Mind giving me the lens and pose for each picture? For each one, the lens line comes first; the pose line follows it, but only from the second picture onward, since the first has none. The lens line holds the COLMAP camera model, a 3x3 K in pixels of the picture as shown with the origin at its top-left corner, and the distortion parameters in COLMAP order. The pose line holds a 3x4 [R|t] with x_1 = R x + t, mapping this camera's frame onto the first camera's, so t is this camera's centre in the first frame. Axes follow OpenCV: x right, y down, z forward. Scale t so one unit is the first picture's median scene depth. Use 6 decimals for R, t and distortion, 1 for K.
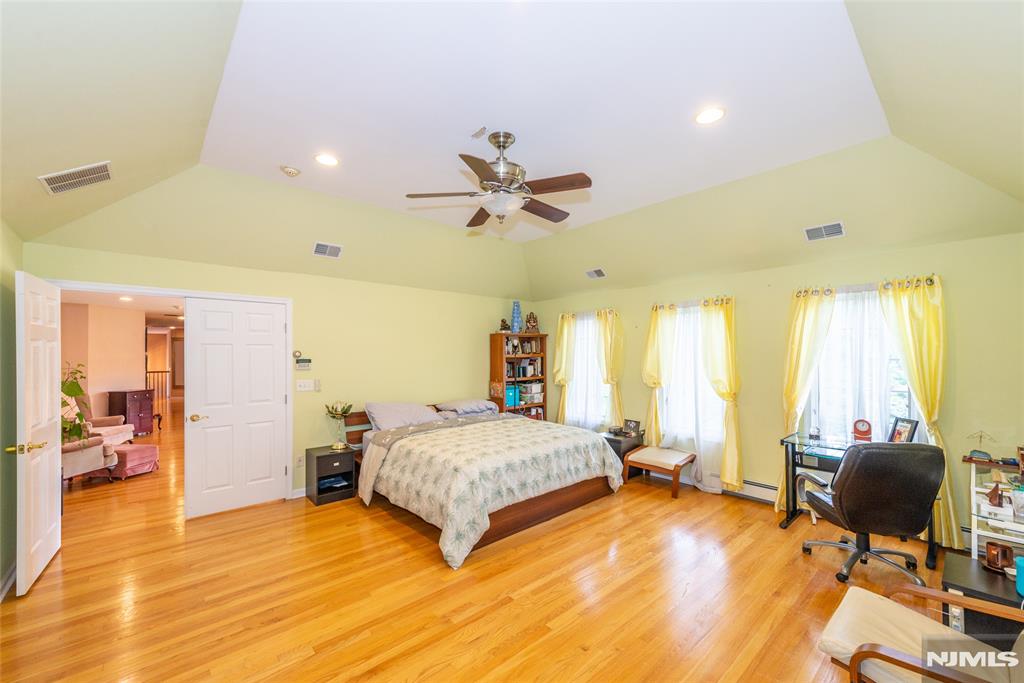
lens RADIAL K [[409.9, 0, 507.0], [0, 409.9, 354.2], [0, 0, 1]] dist [0.001076, -0.000080]
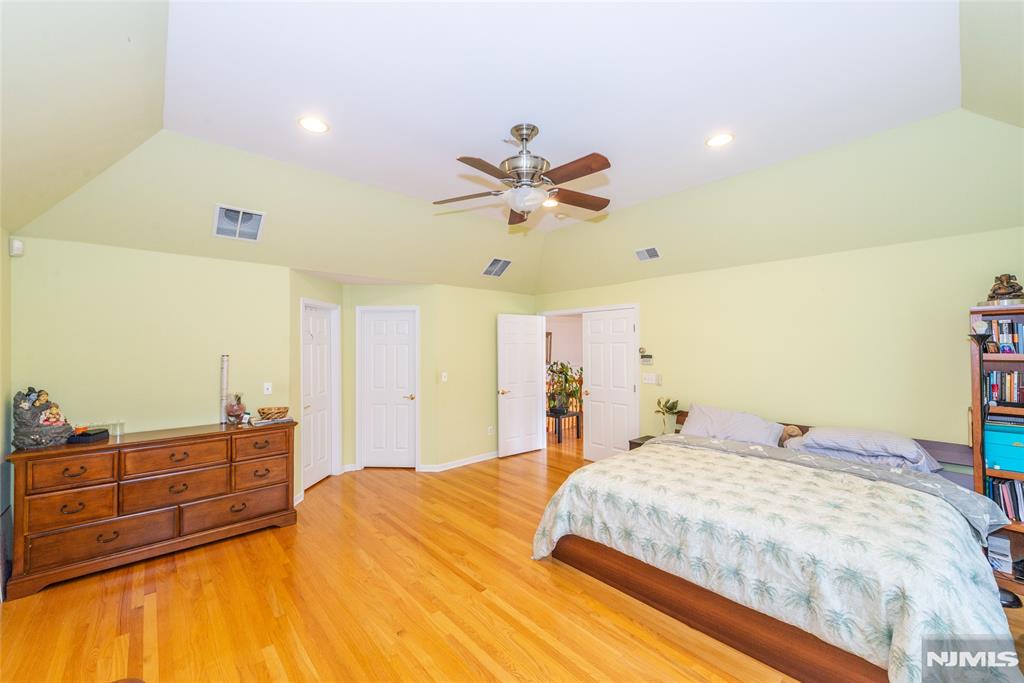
lens RADIAL K [[407.9, 0, 513.1], [0, 407.9, 344.2], [0, 0, 1]] dist [0.003086, -0.000105]
pose [[-0.002968, -0.003543, -0.999989, 0.789256], [0.003456, 0.999988, -0.003553, -0.017745], [0.999990, -0.003466, -0.002956, 0.818226]]
